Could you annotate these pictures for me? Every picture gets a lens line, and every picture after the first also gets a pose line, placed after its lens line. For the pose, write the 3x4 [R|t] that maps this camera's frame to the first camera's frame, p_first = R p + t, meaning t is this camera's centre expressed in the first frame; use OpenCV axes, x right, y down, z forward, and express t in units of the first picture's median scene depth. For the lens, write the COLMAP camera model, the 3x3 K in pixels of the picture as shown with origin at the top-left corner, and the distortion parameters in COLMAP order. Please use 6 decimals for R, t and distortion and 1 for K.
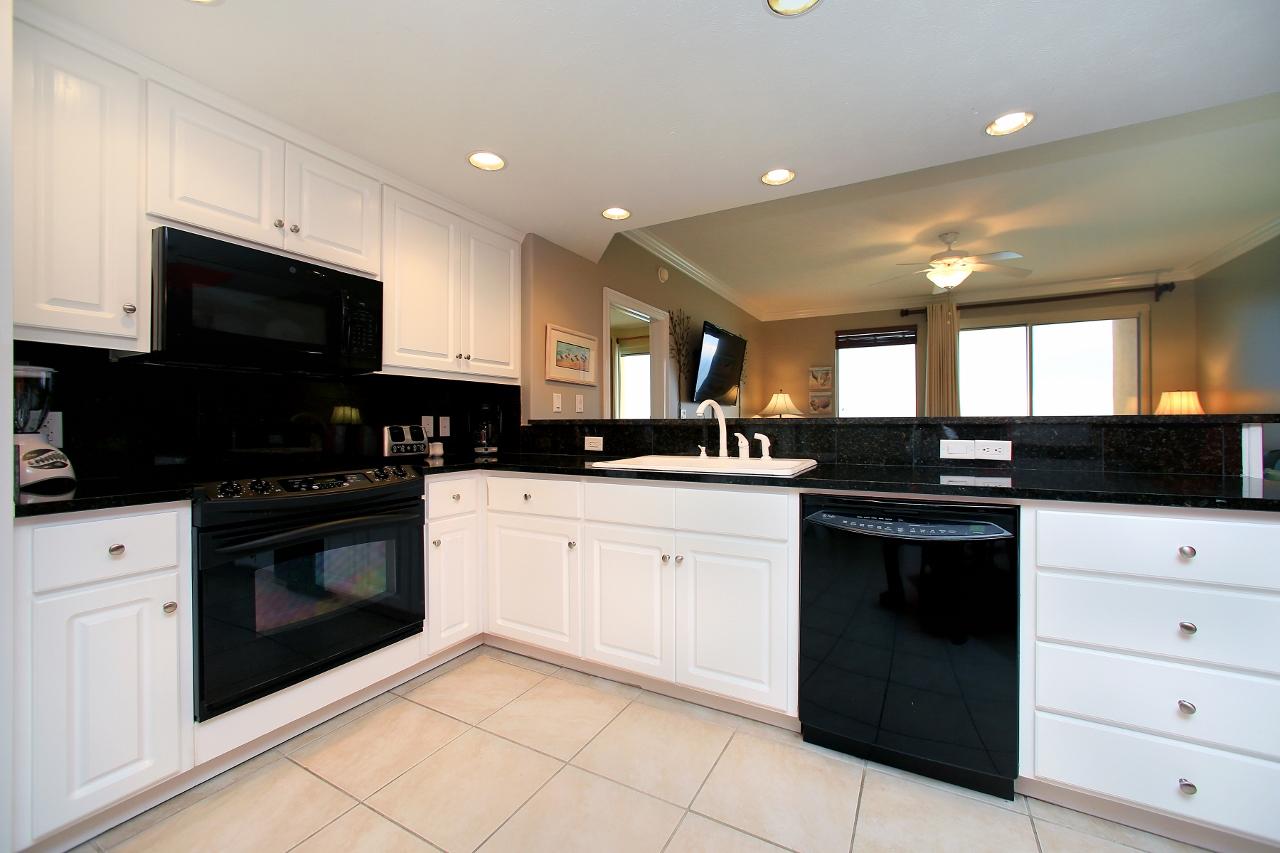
lens RADIAL K [[535.7, 0, 638.2], [0, 535.7, 424.7], [0, 0, 1]] dist [-0.030948, 0.009893]
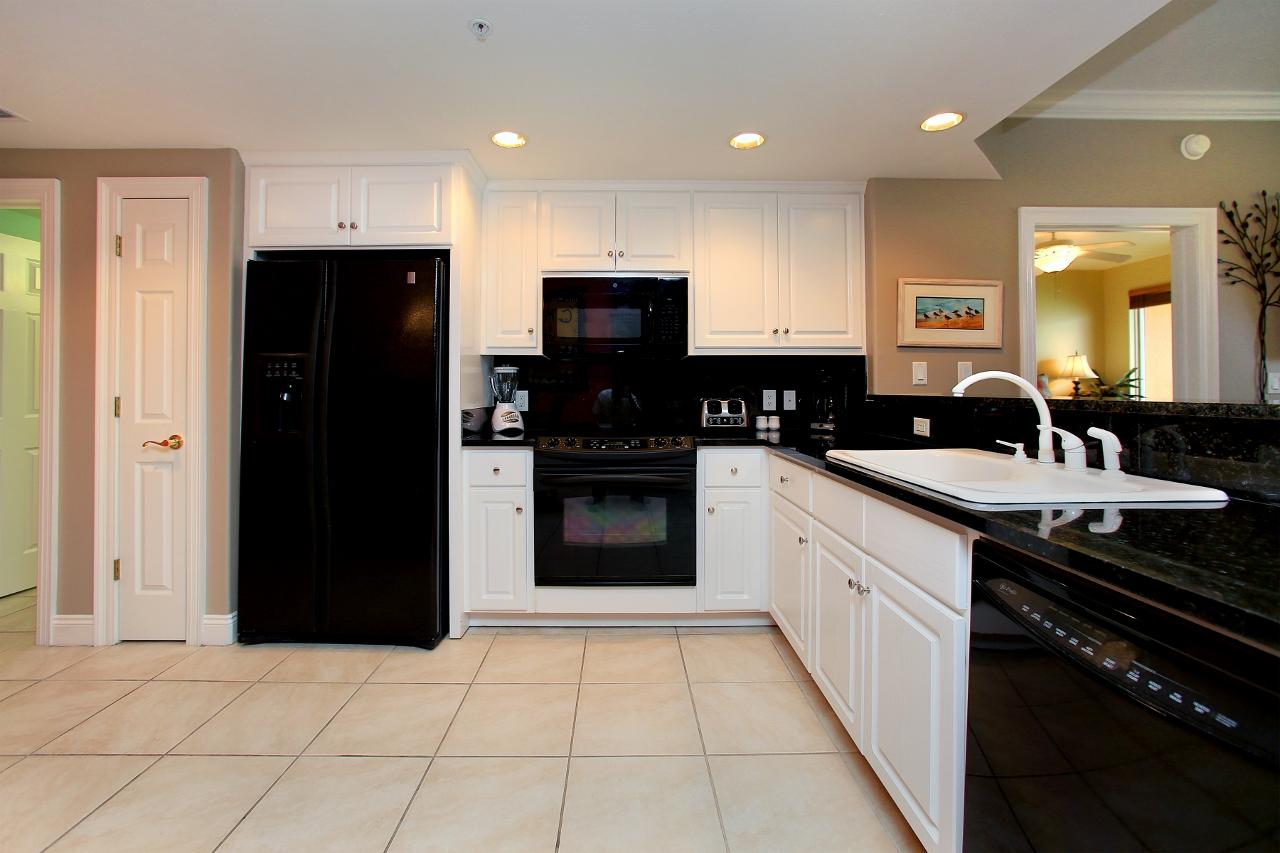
lens RADIAL K [[535.7, 0, 598.6], [0, 535.7, 385.7], [0, 0, 1]] dist [-0.030948, 0.009893]
pose [[0.459792, -0.004684, -0.888014, 0.446543], [-0.002012, 0.999978, -0.006316, -0.021507], [0.888024, 0.004691, 0.459773, 0.267937]]
